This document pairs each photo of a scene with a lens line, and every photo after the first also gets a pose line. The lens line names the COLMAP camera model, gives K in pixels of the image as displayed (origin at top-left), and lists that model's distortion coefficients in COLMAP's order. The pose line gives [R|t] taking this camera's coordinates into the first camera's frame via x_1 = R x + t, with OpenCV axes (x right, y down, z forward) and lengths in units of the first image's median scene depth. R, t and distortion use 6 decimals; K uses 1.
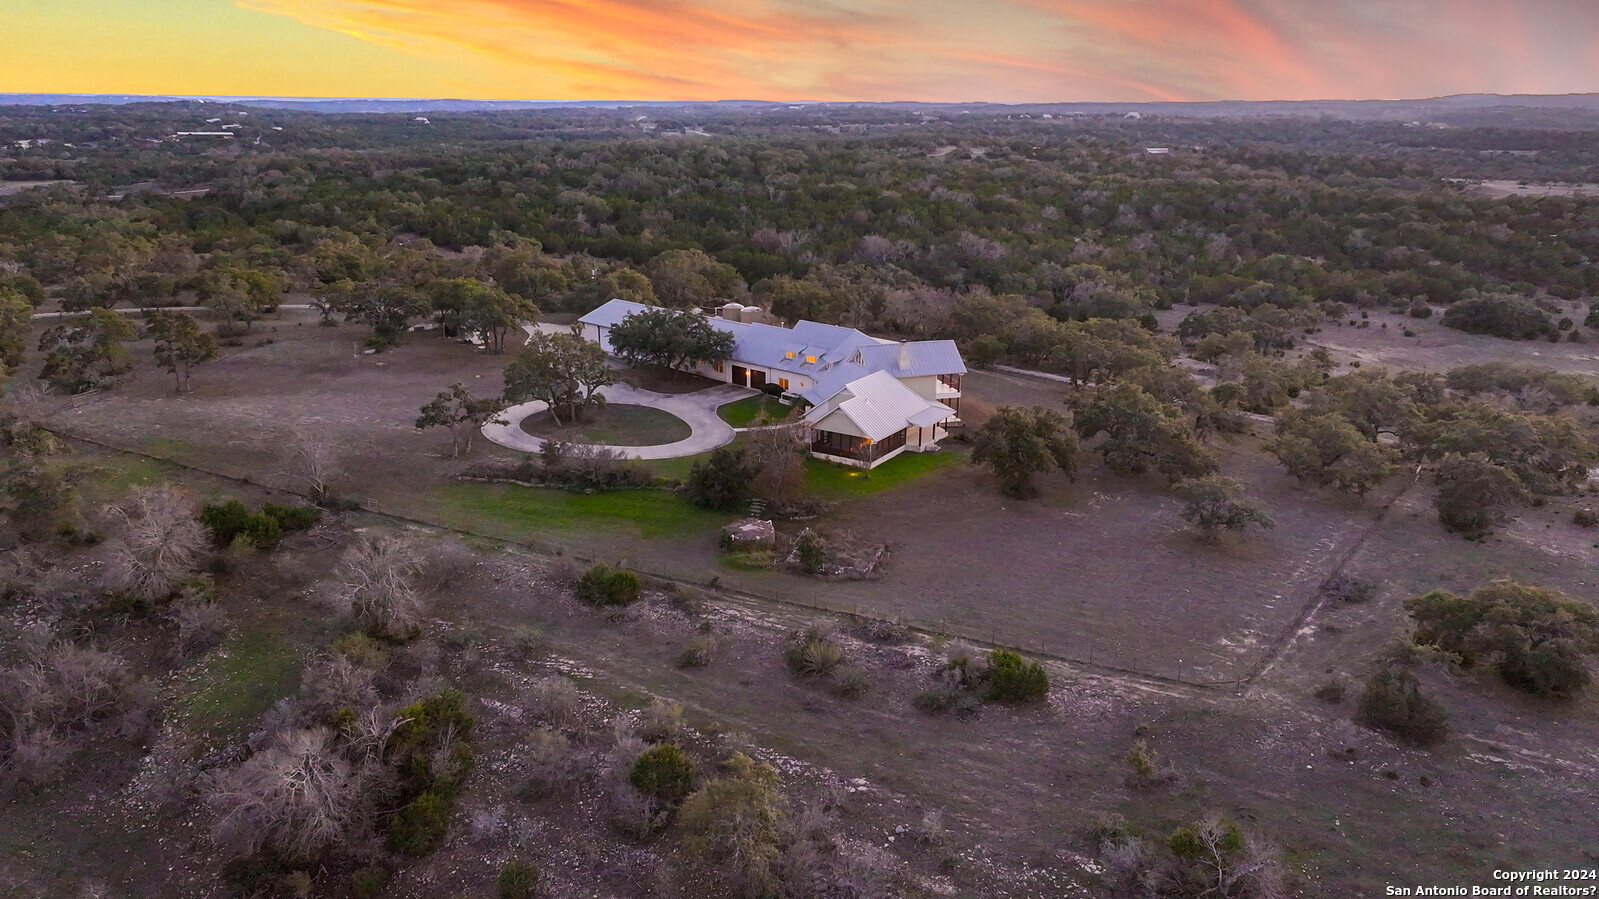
lens RADIAL K [[1121.7, 0, 805.1], [0, 1121.7, 453.5], [0, 0, 1]] dist [-0.000176, 0.040654]
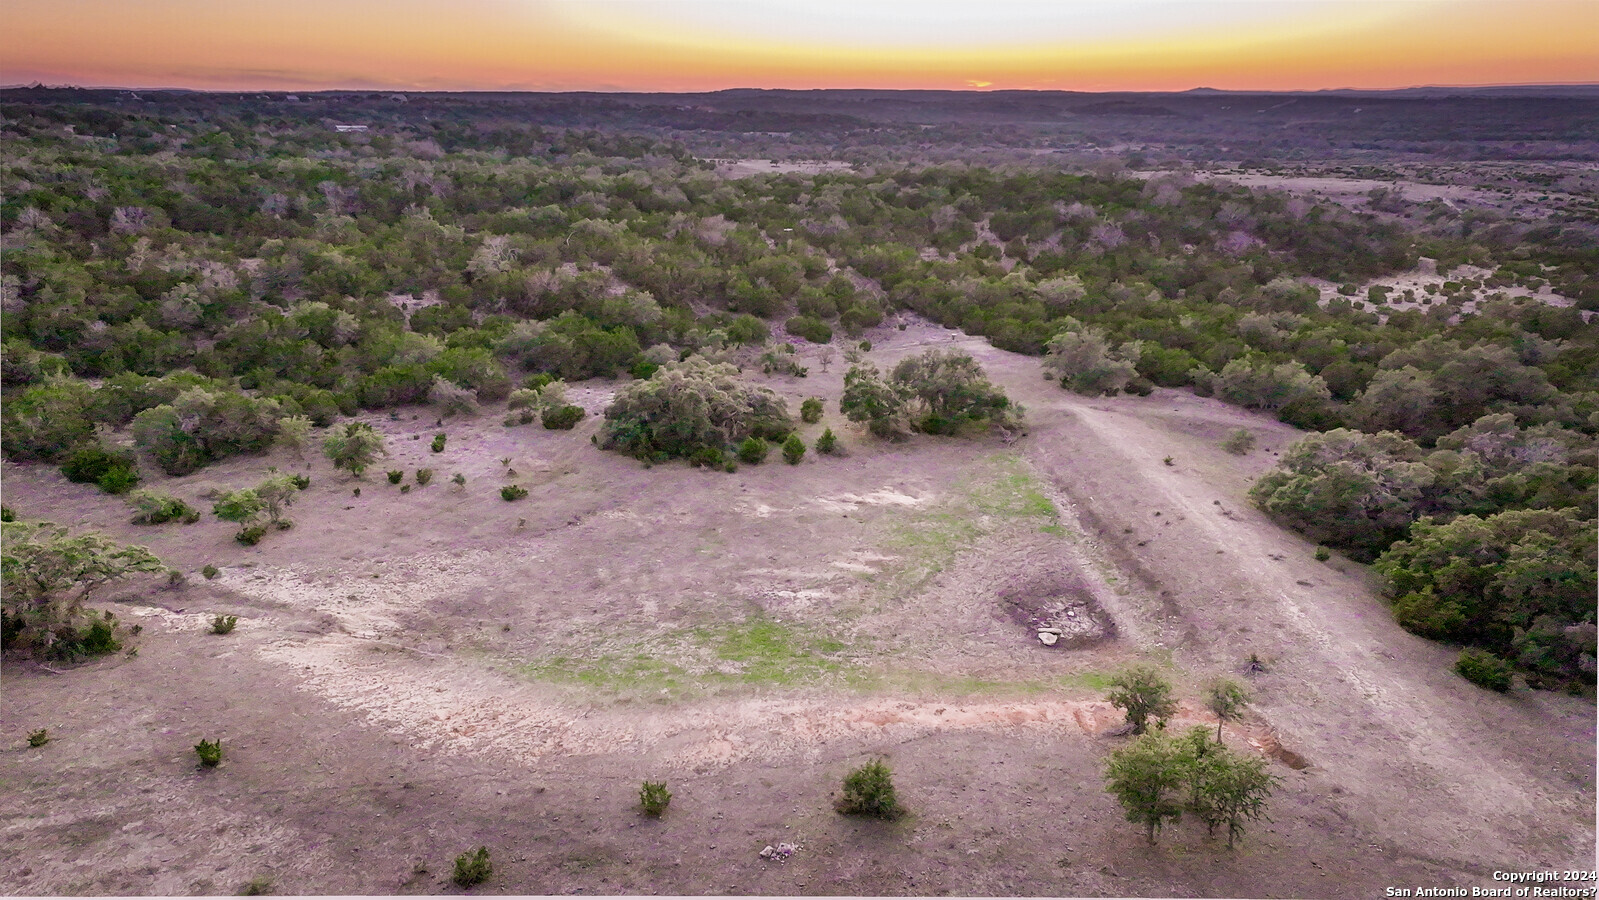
lens RADIAL K [[1114.9, 0, 804.3], [0, 1114.9, 455.7], [0, 0, 1]] dist [0.003542, 0.055396]
pose [[0.845939, -0.165062, 0.507091, 0.329237], [0.160572, 0.985603, 0.052952, -0.098991], [-0.508531, 0.036631, 0.860264, 0.455195]]
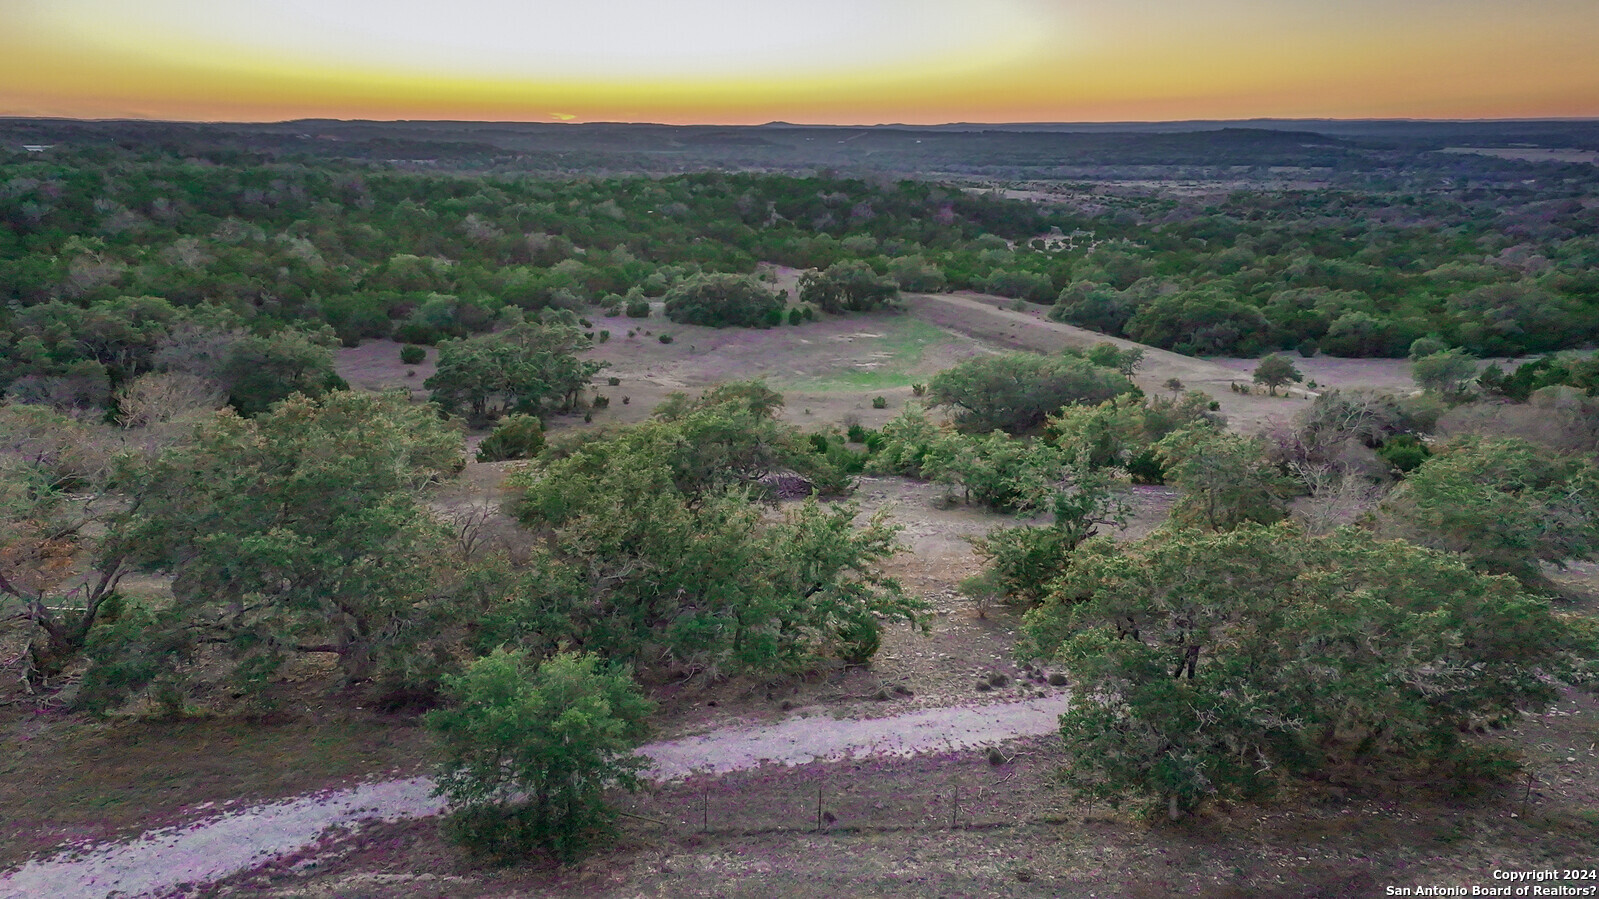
lens RADIAL K [[1114.9, 0, 804.3], [0, 1114.9, 455.2], [0, 0, 1]] dist [0.003542, 0.055396]
pose [[0.610686, -0.223760, 0.759601, 0.029260], [0.237407, 0.966857, 0.093948, -0.064073], [-0.755448, 0.122961, 0.643568, 0.385222]]
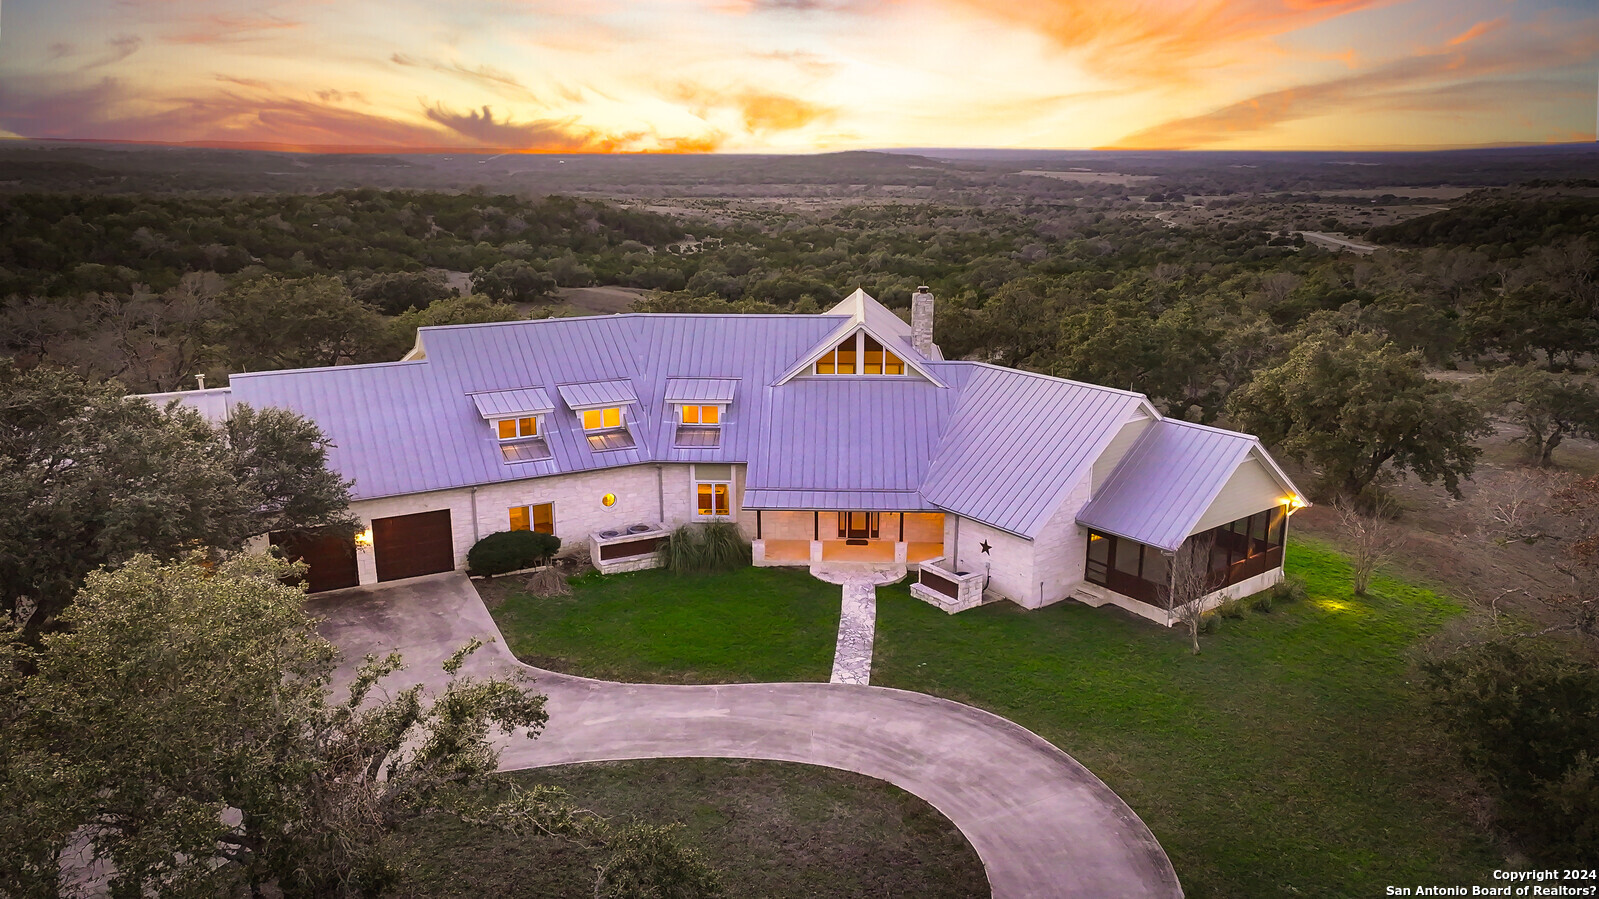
lens RADIAL K [[1111.3, 0, 806.7], [0, 1111.3, 449.3], [0, 0, 1]] dist [-0.001151, 0.005387]
pose [[0.341330, -0.244021, 0.907715, -0.102192], [0.276806, 0.948983, 0.151027, -0.040705], [-0.898261, 0.199711, 0.391463, 0.308148]]
